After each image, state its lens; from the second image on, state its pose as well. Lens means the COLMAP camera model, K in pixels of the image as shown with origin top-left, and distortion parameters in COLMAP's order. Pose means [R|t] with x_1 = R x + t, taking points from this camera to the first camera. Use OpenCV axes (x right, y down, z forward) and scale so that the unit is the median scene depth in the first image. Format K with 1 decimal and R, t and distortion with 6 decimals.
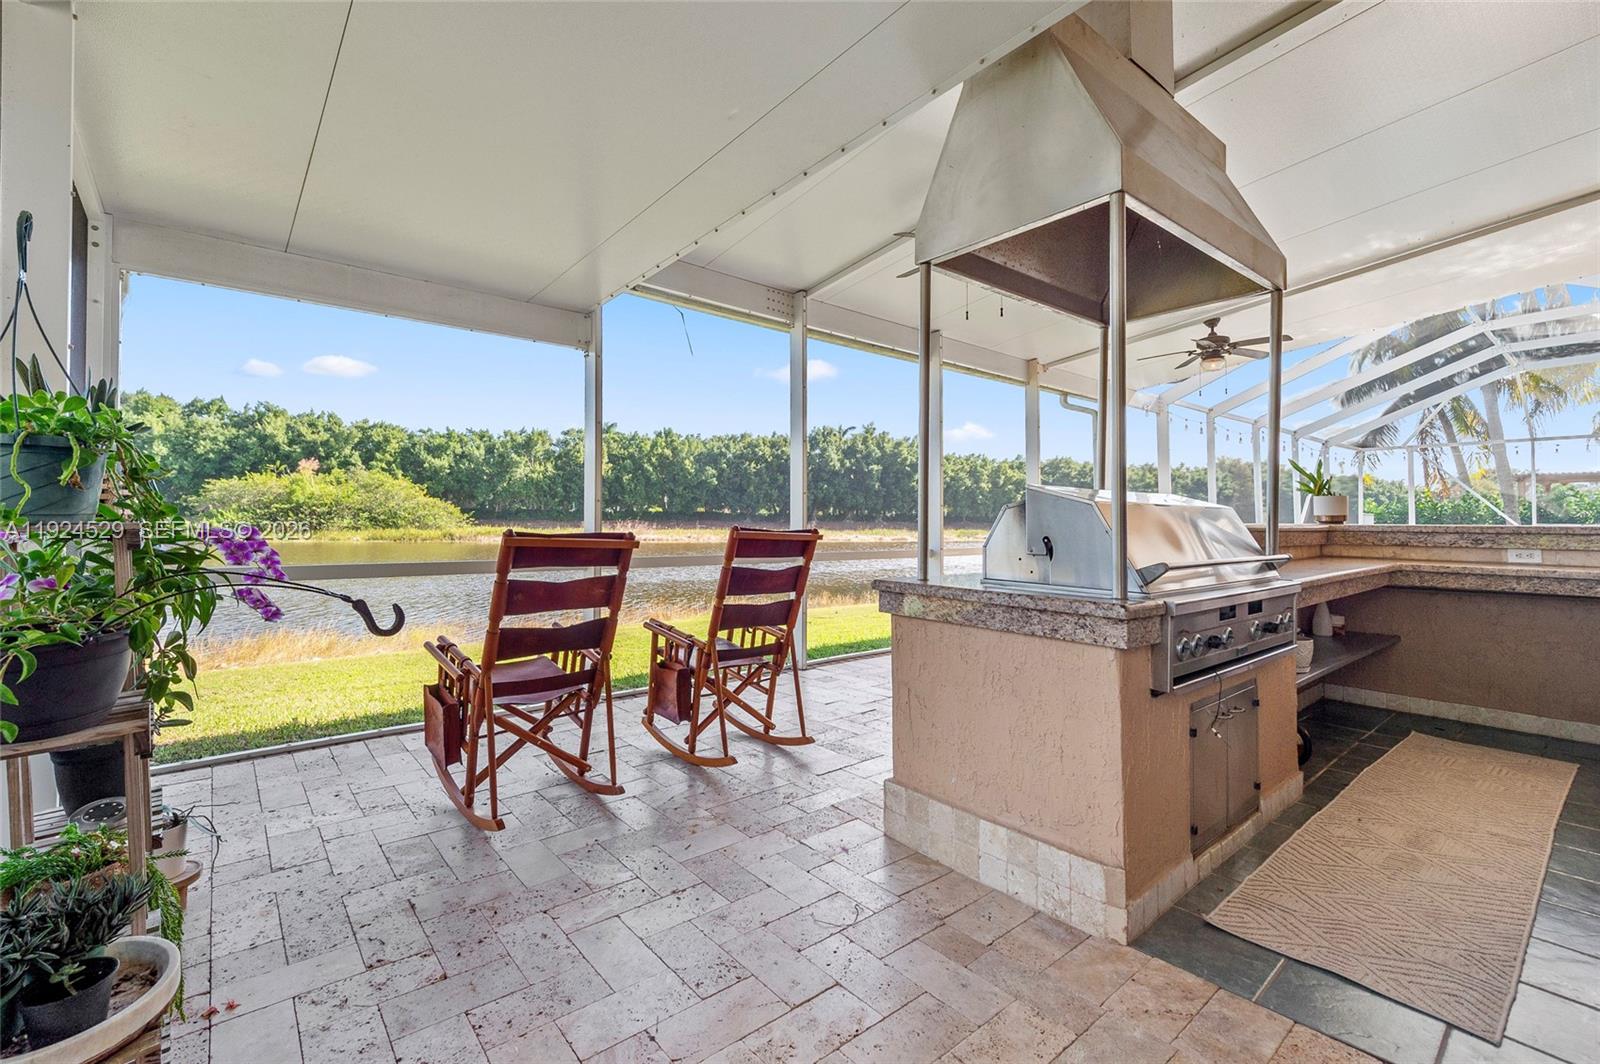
lens RADIAL K [[657.1, 0, 783.2], [0, 657.1, 532.5], [0, 0, 1]] dist [0.001607, 0.000093]
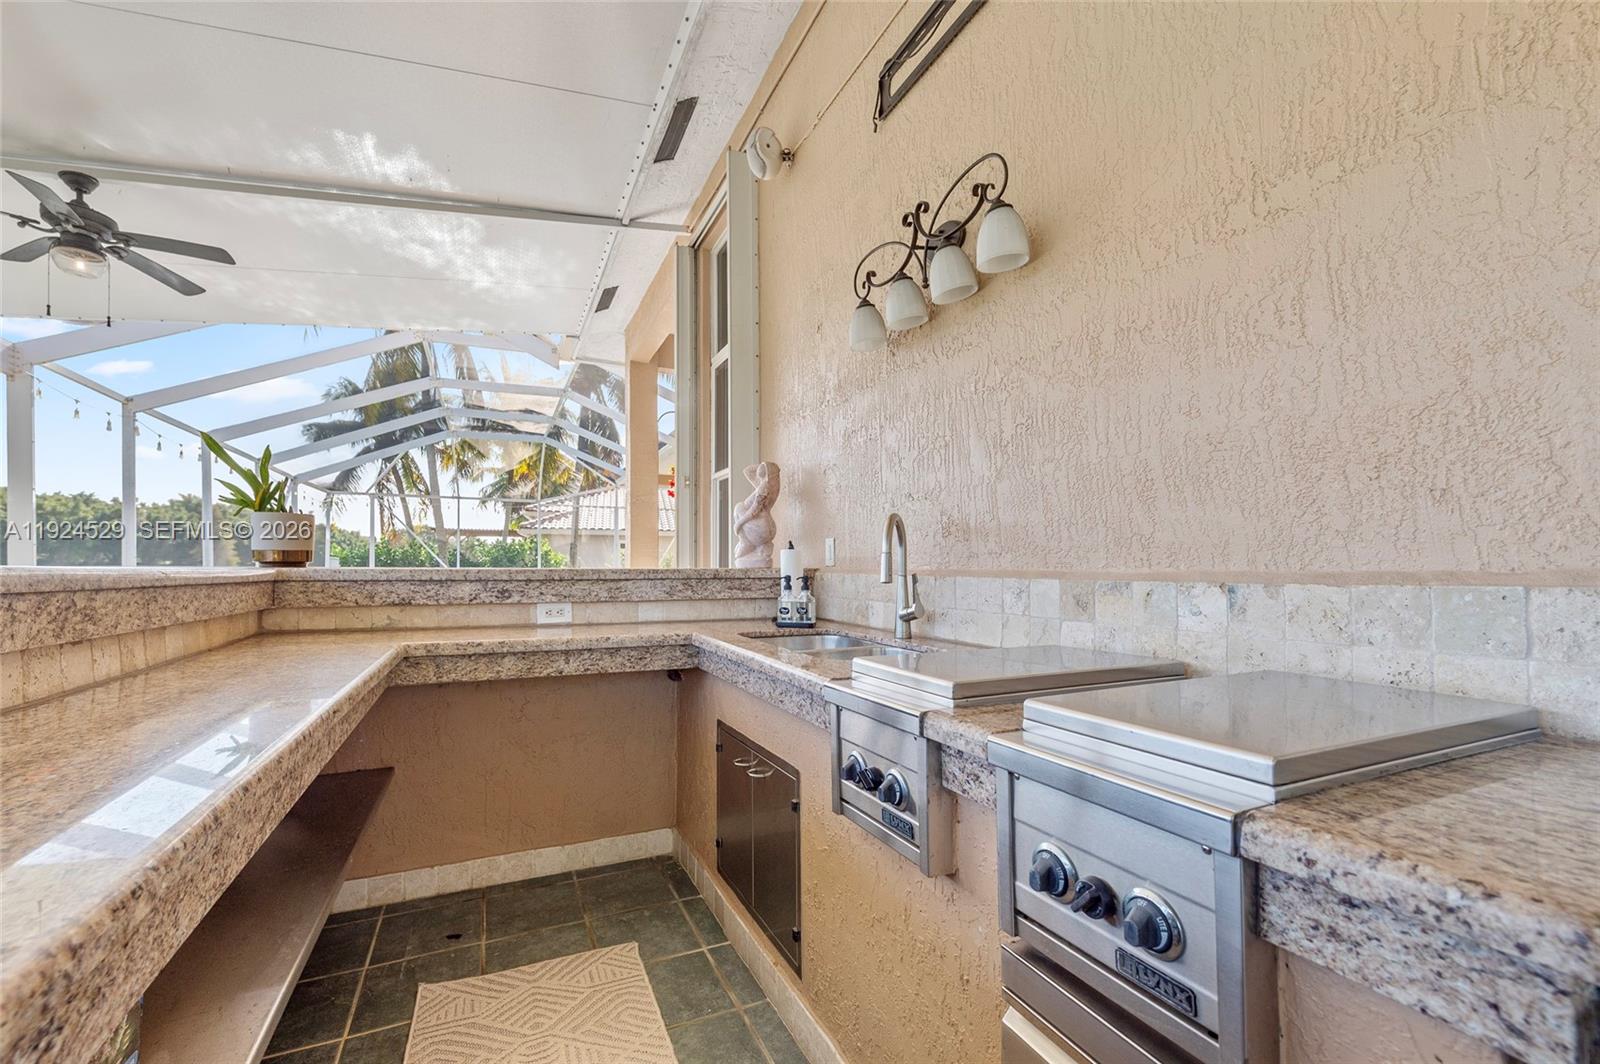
lens RADIAL K [[657.1, 0, 783.2], [0, 657.1, 532.5], [0, 0, 1]] dist [0.001607, 0.000093]
pose [[0.240739, 0.048453, 0.969380, 0.416097], [0.016703, 0.998398, -0.054052, -0.005085], [-0.970446, 0.029204, 0.239544, 0.482738]]
